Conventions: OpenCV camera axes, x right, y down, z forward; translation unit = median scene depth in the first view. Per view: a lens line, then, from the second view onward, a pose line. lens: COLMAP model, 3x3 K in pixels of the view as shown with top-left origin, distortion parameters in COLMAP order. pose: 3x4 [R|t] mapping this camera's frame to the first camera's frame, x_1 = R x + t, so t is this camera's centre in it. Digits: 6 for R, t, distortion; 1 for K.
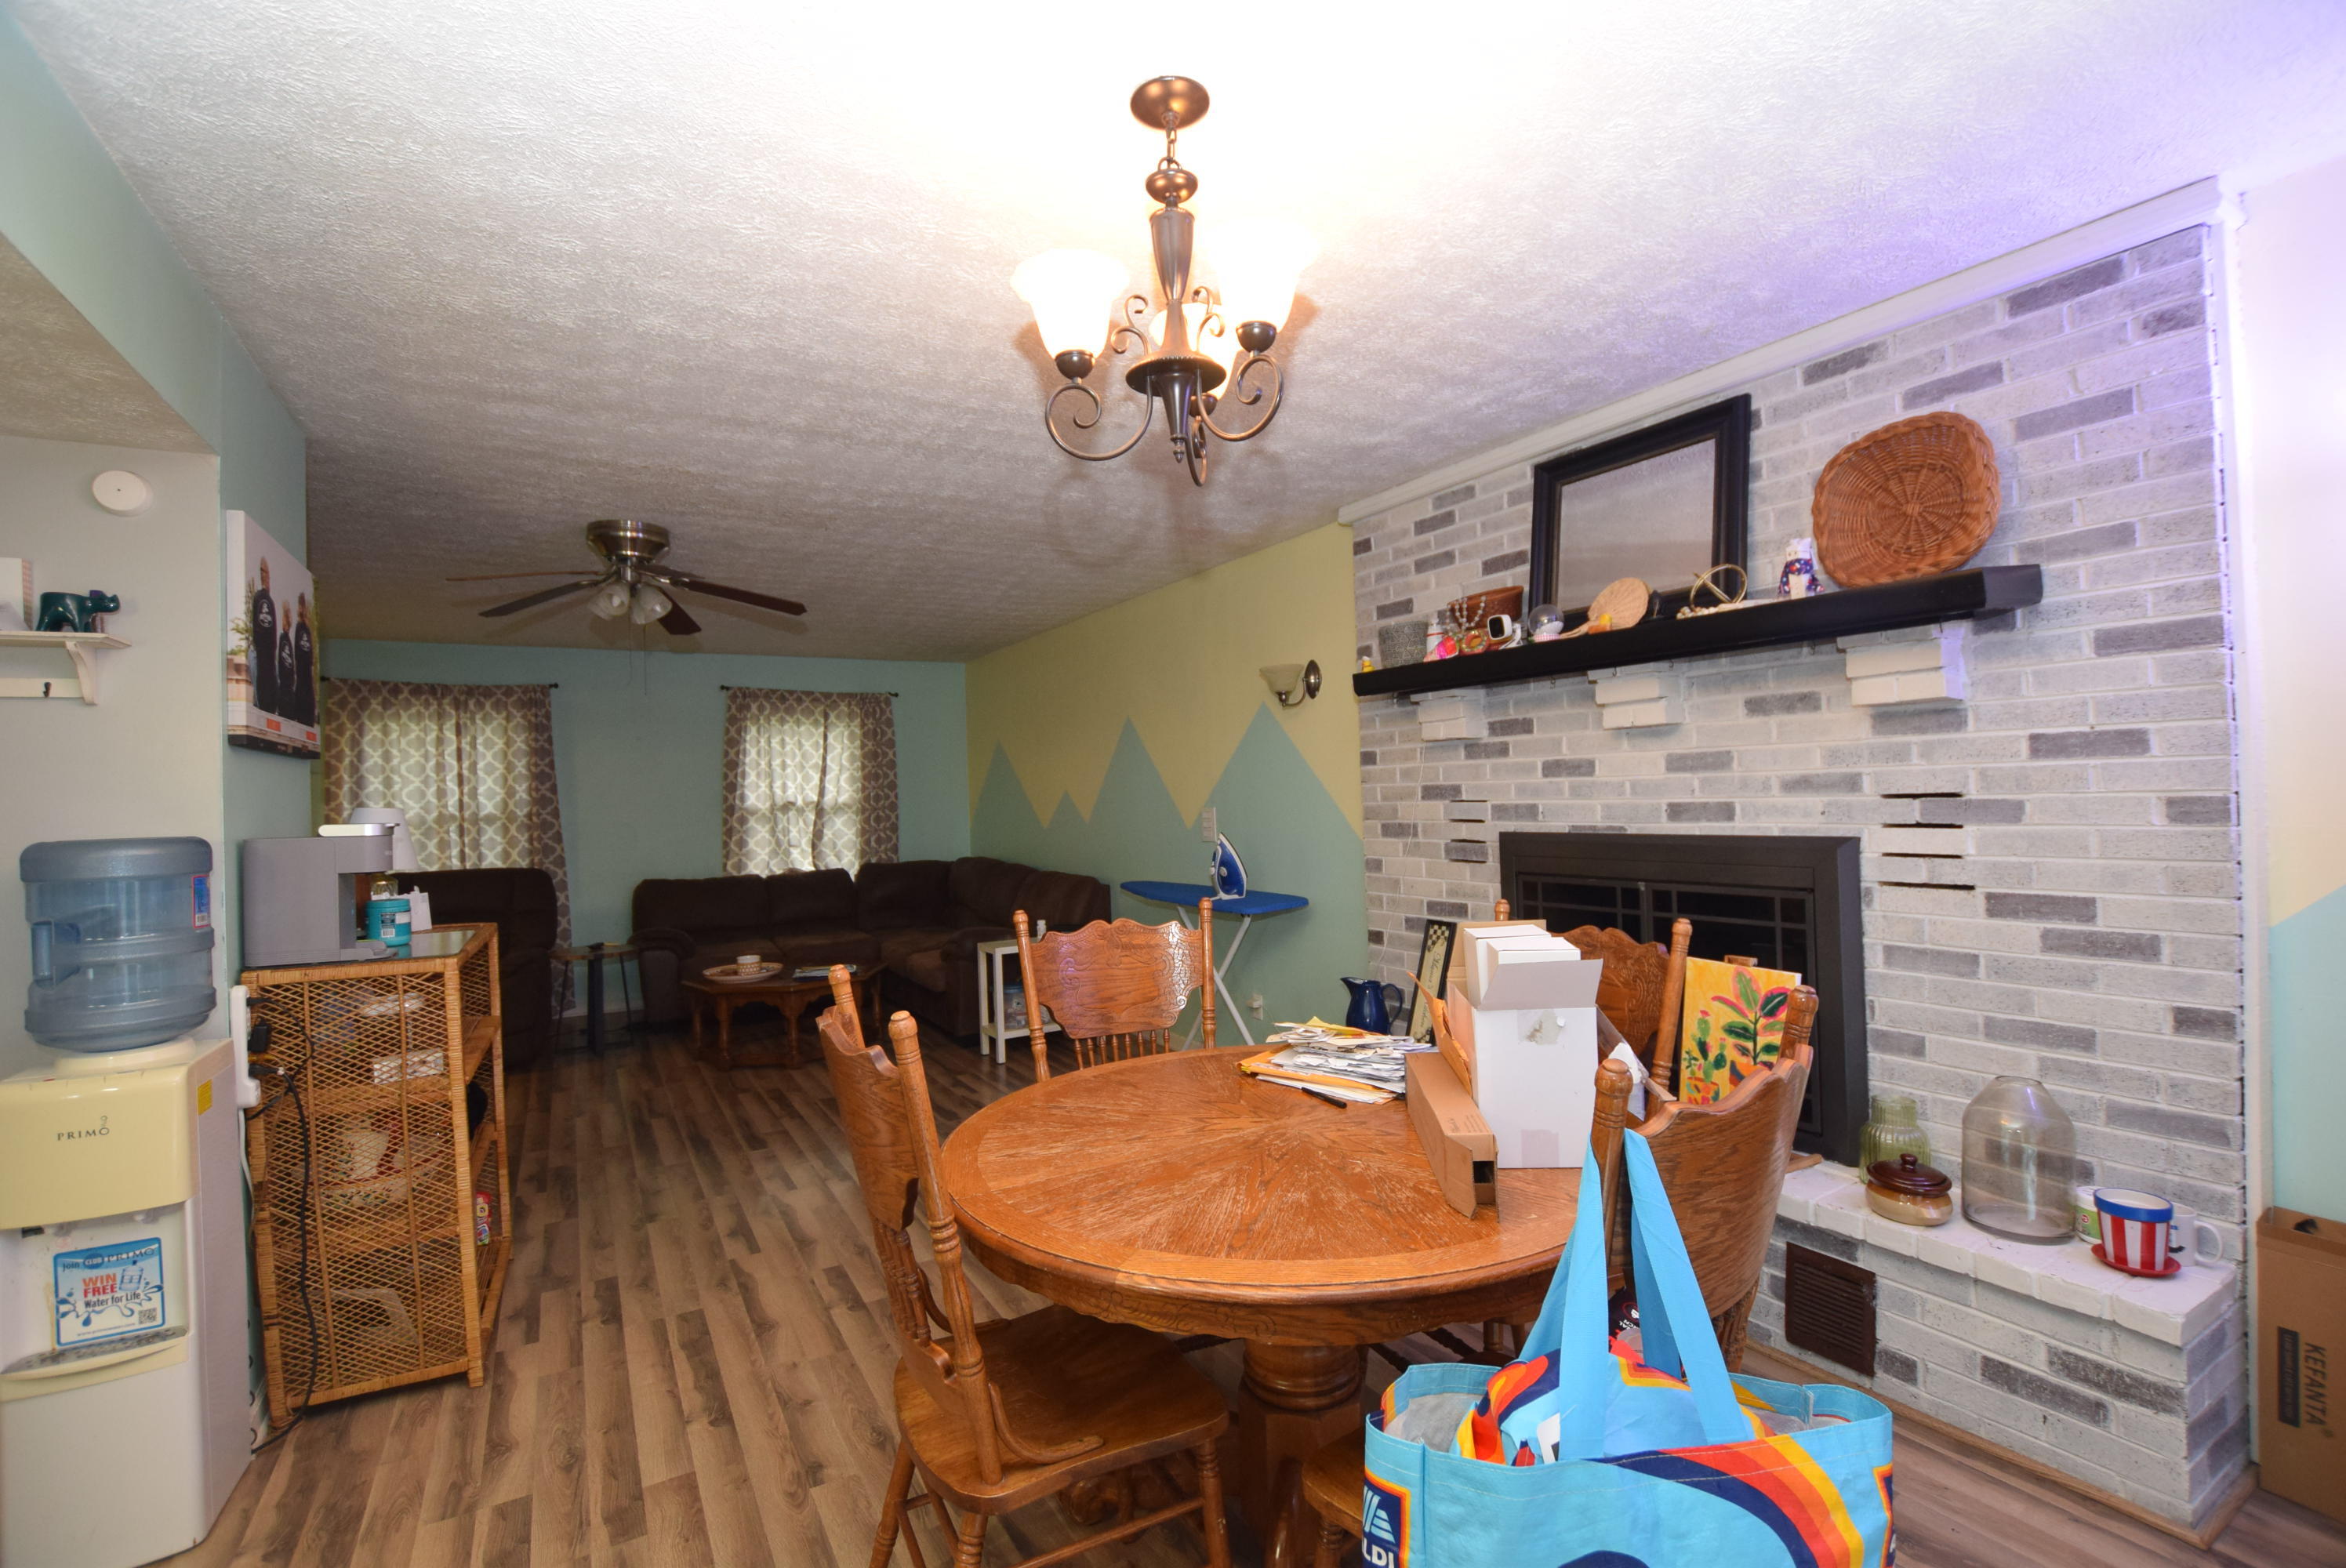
lens RADIAL K [[1033.6, 0, 1177.0], [0, 1033.6, 794.8], [0, 0, 1]] dist [-0.029045, 0.004023]
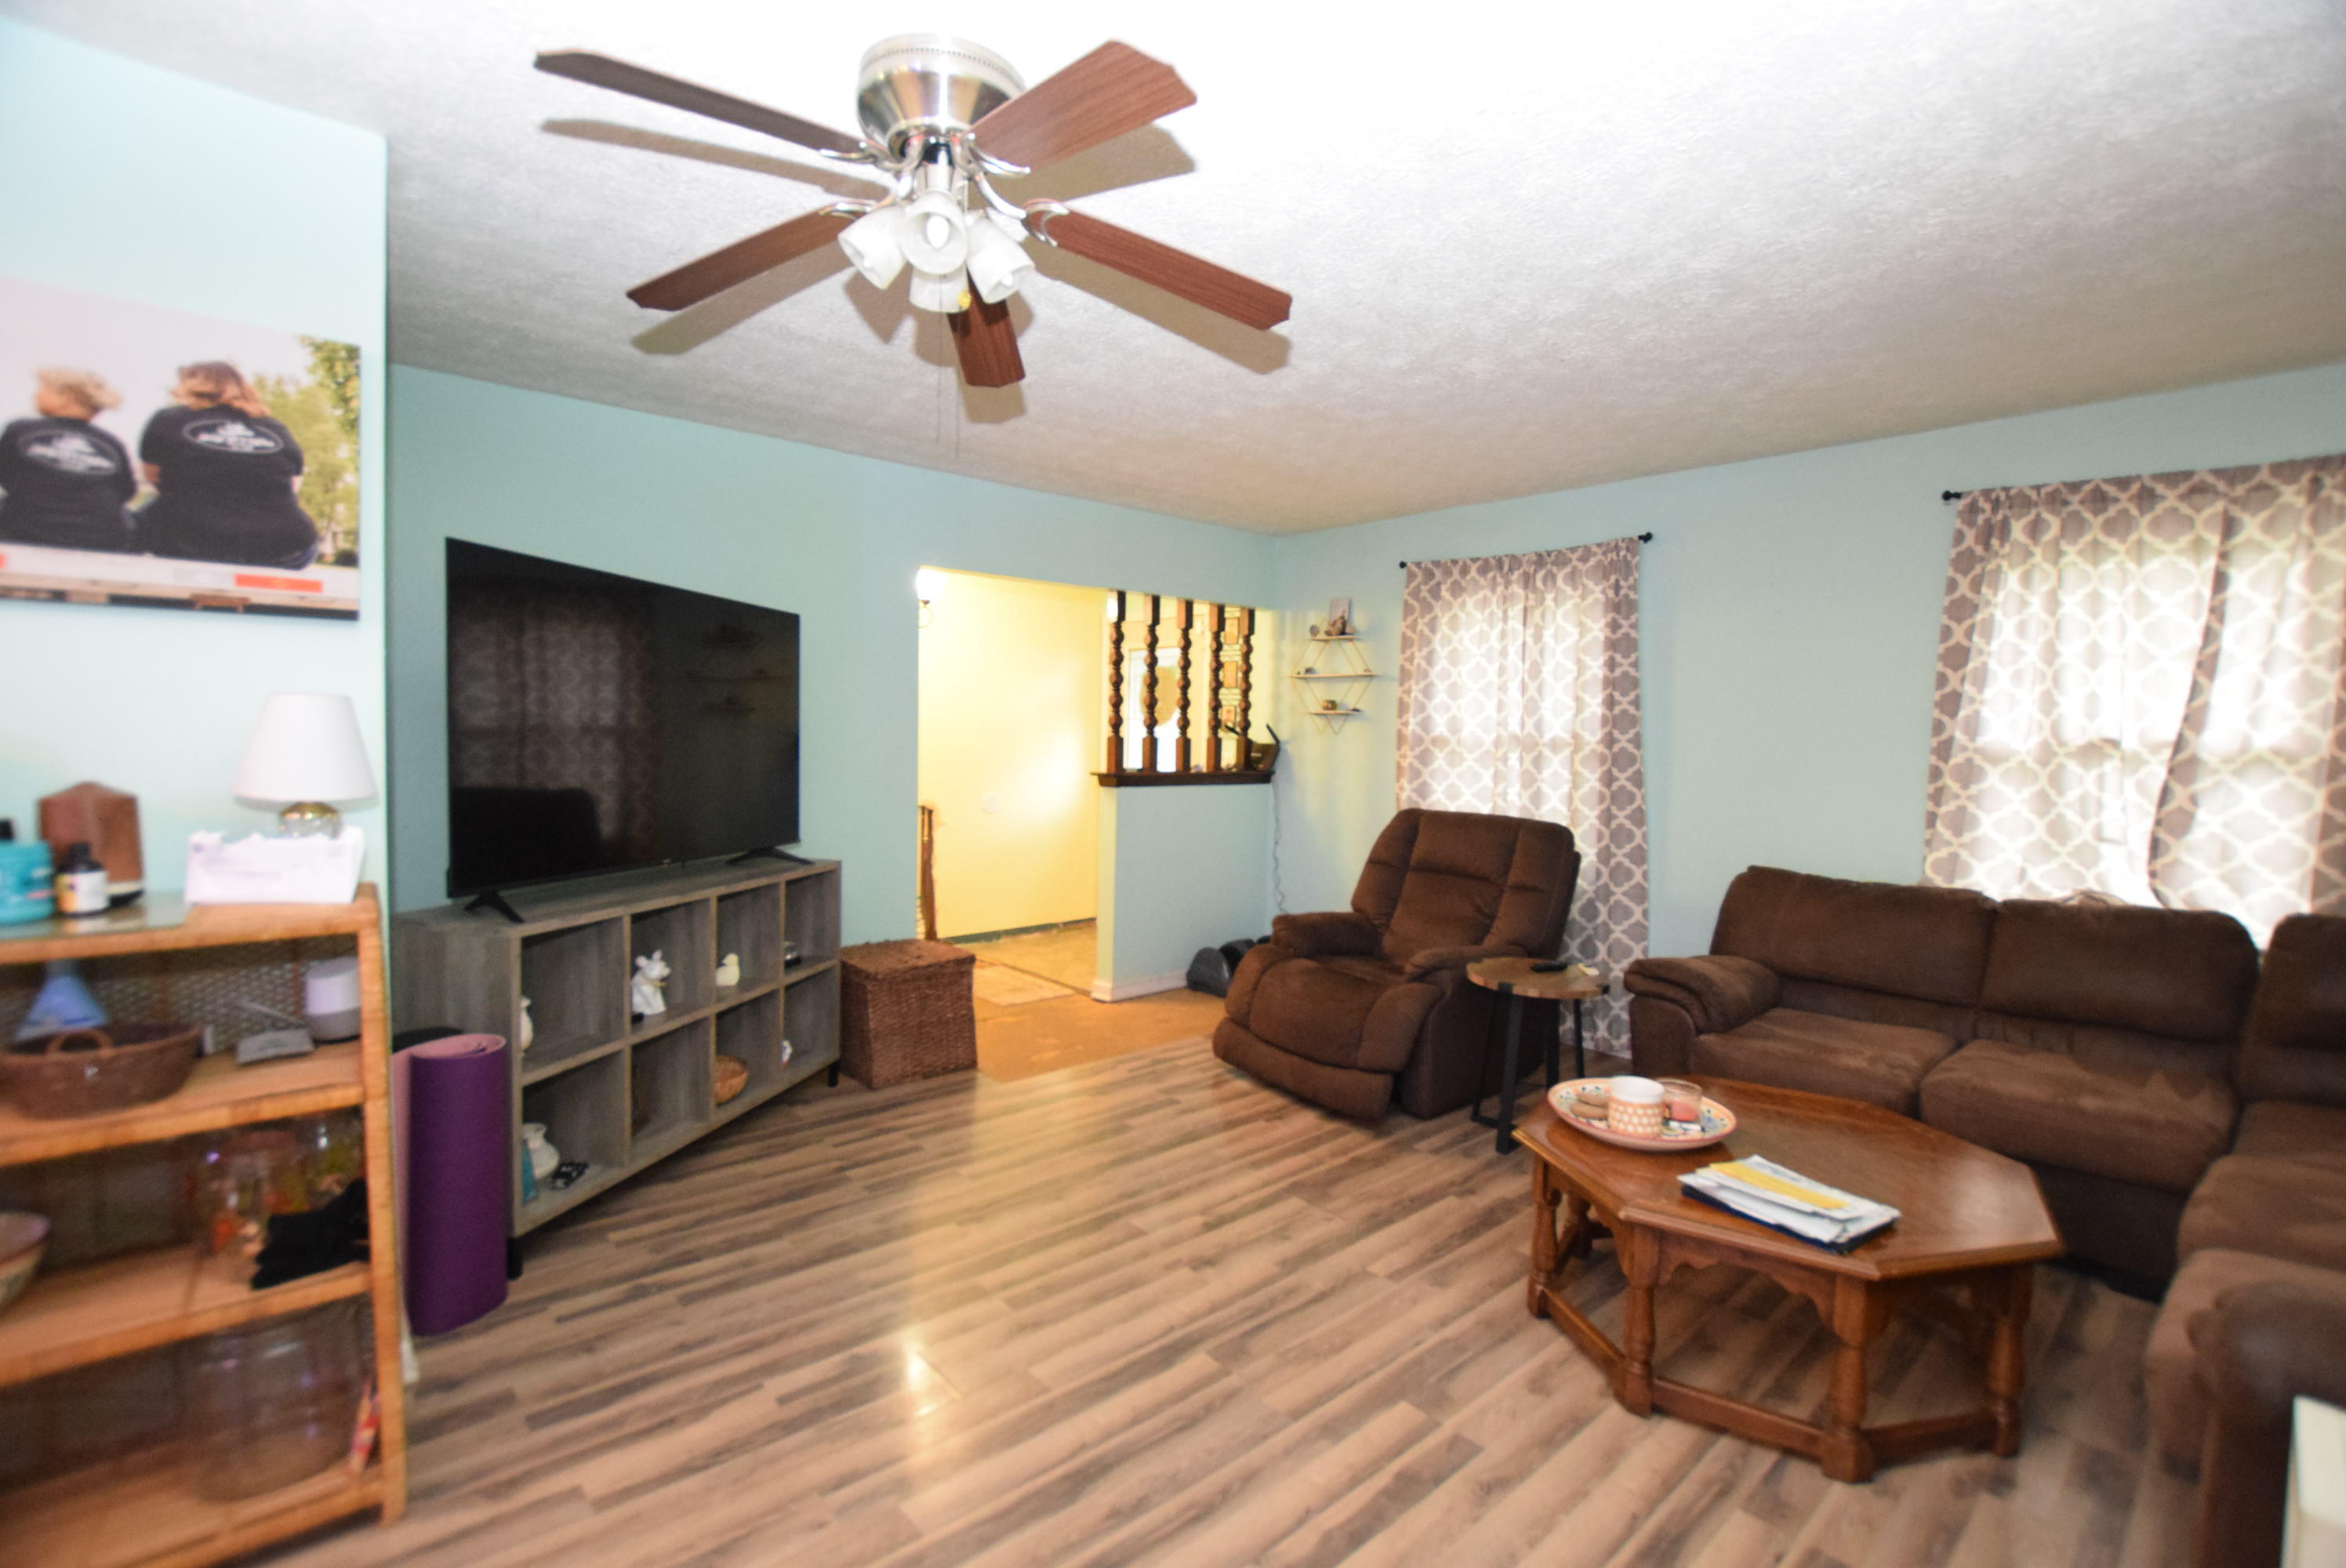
lens RADIAL K [[1033.6, 0, 1182.1], [0, 1033.6, 781.1], [0, 0, 1]] dist [-0.029045, 0.004023]
pose [[0.193247, 0.076798, -0.978140, -0.071191], [-0.026629, 0.996975, 0.073016, 0.008281], [0.980789, 0.011936, 0.194707, 1.169710]]
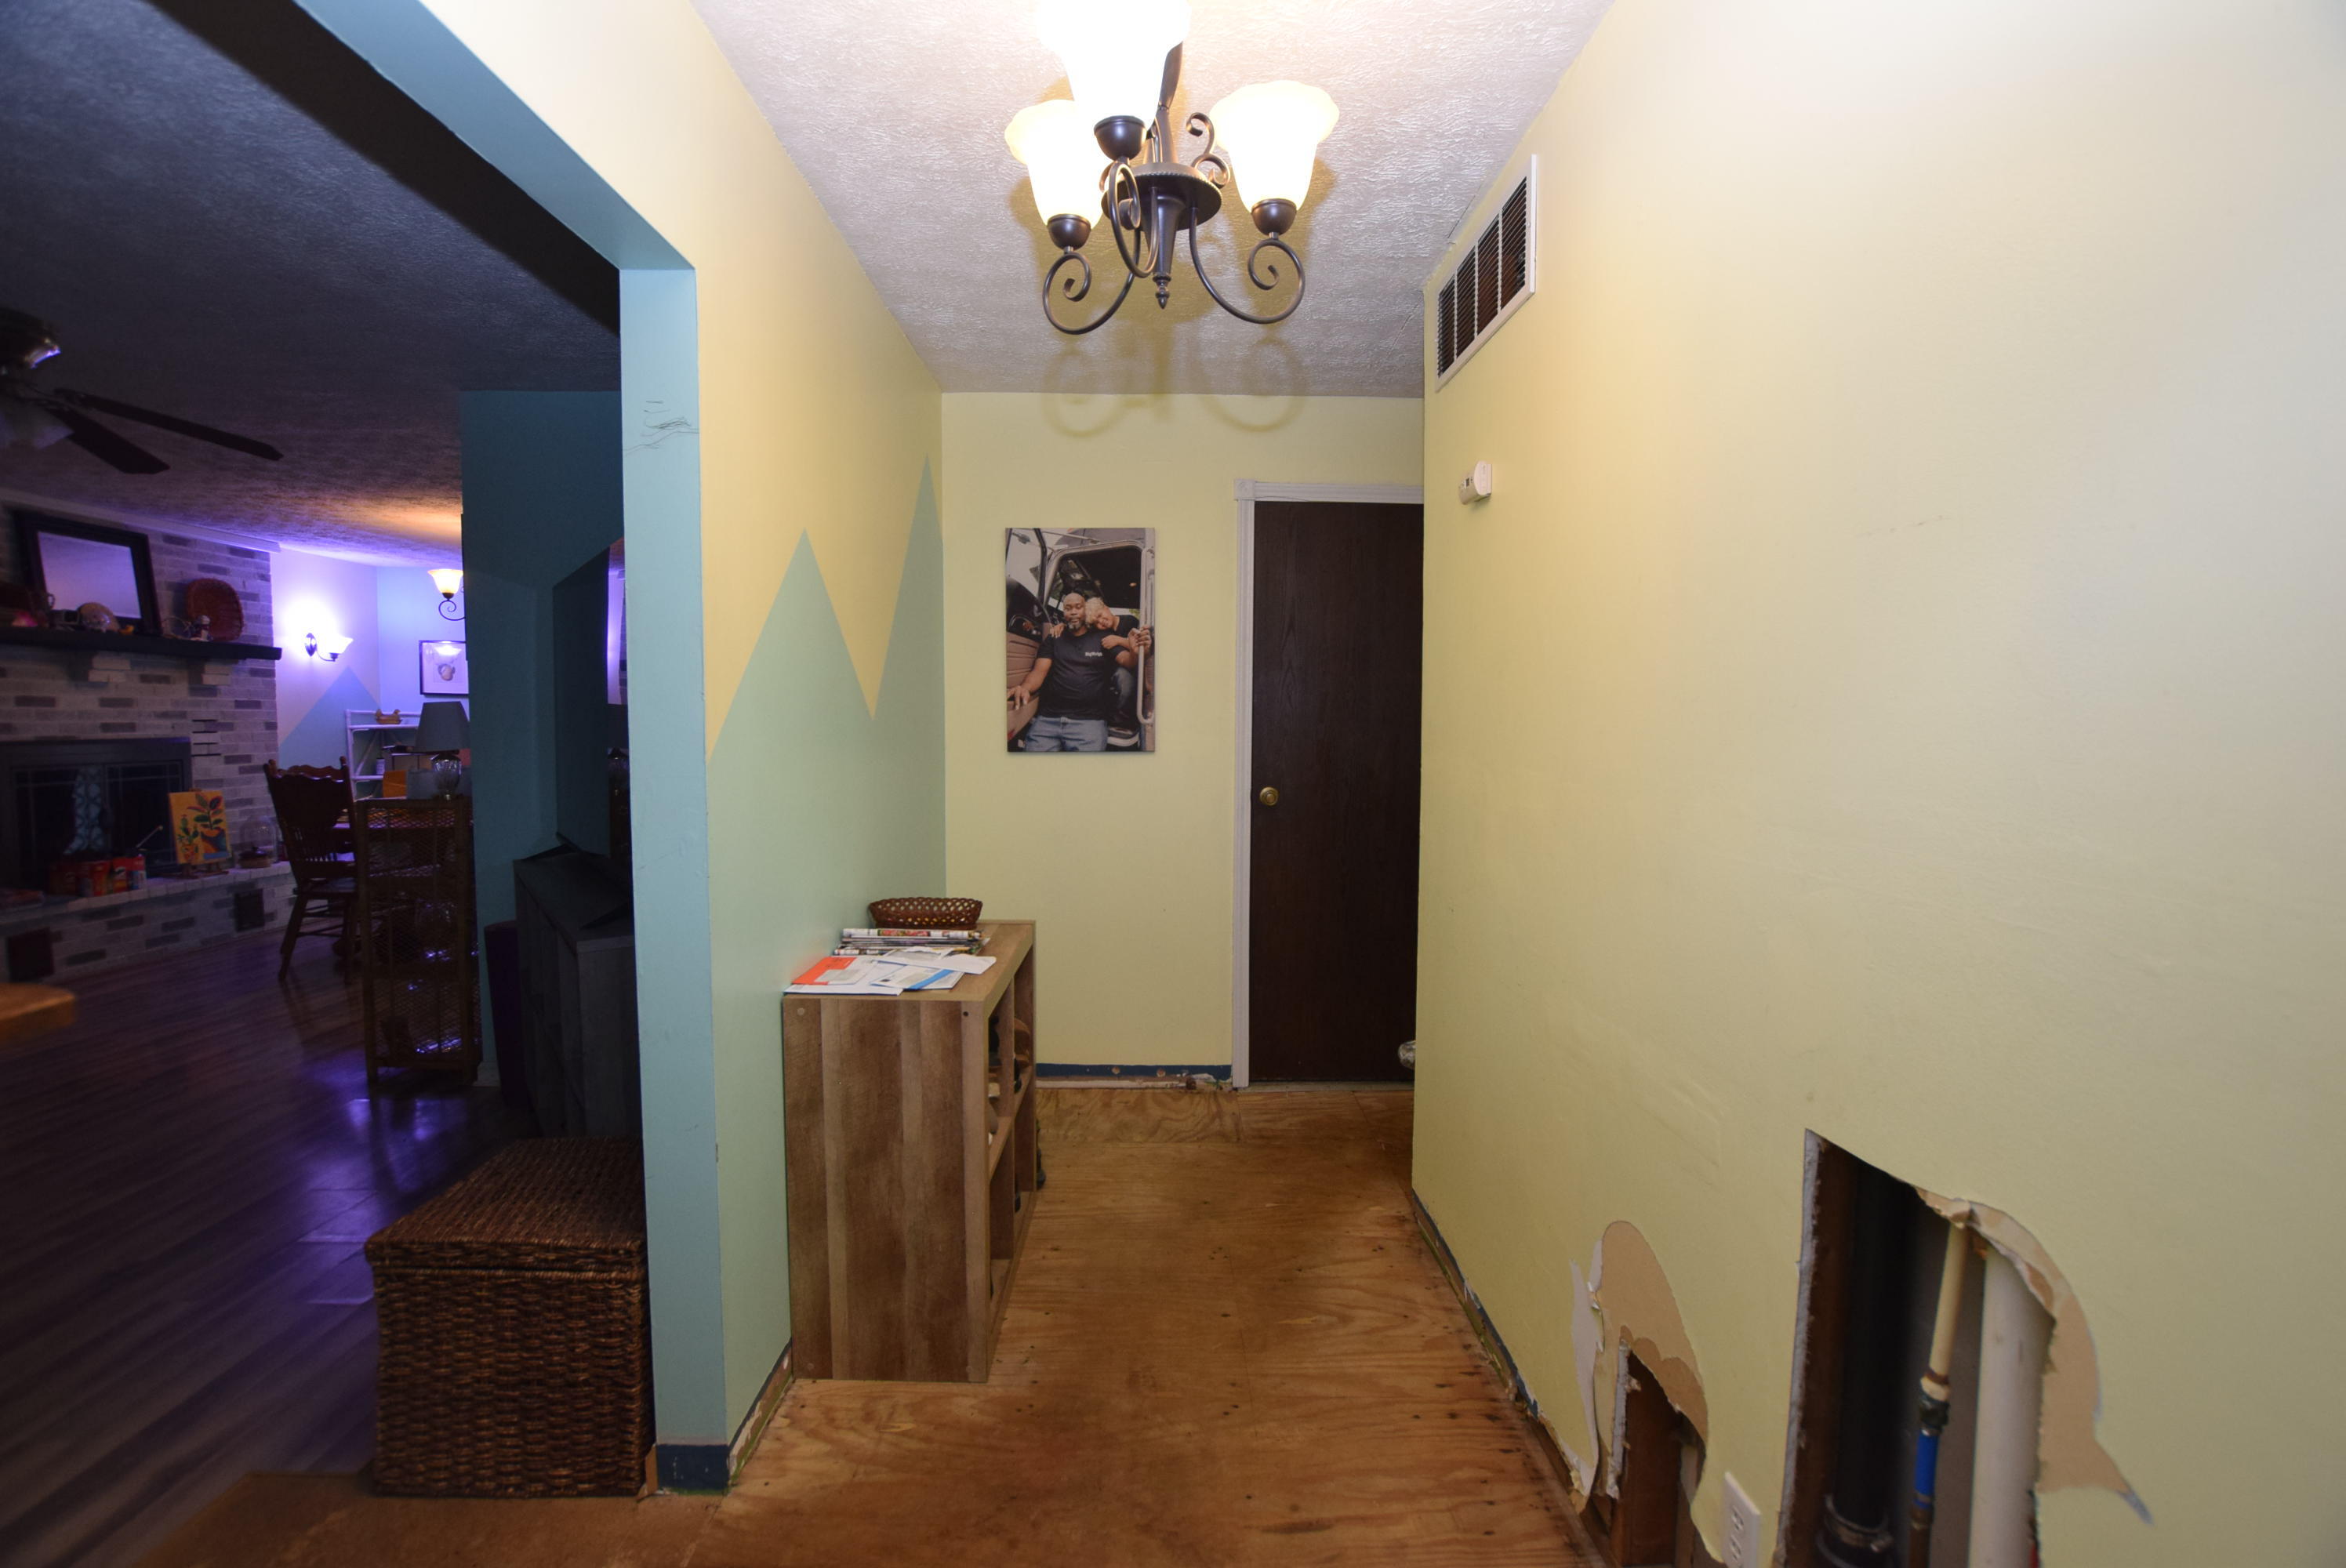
lens RADIAL K [[1033.6, 0, 1160.9], [0, 1033.6, 785.5], [0, 0, 1]] dist [-0.029045, 0.004023]
pose [[-0.865136, -0.006217, 0.501498, -1.854639], [0.020788, 0.998619, 0.048243, 0.063903], [-0.501105, 0.052162, -0.863813, 1.387091]]
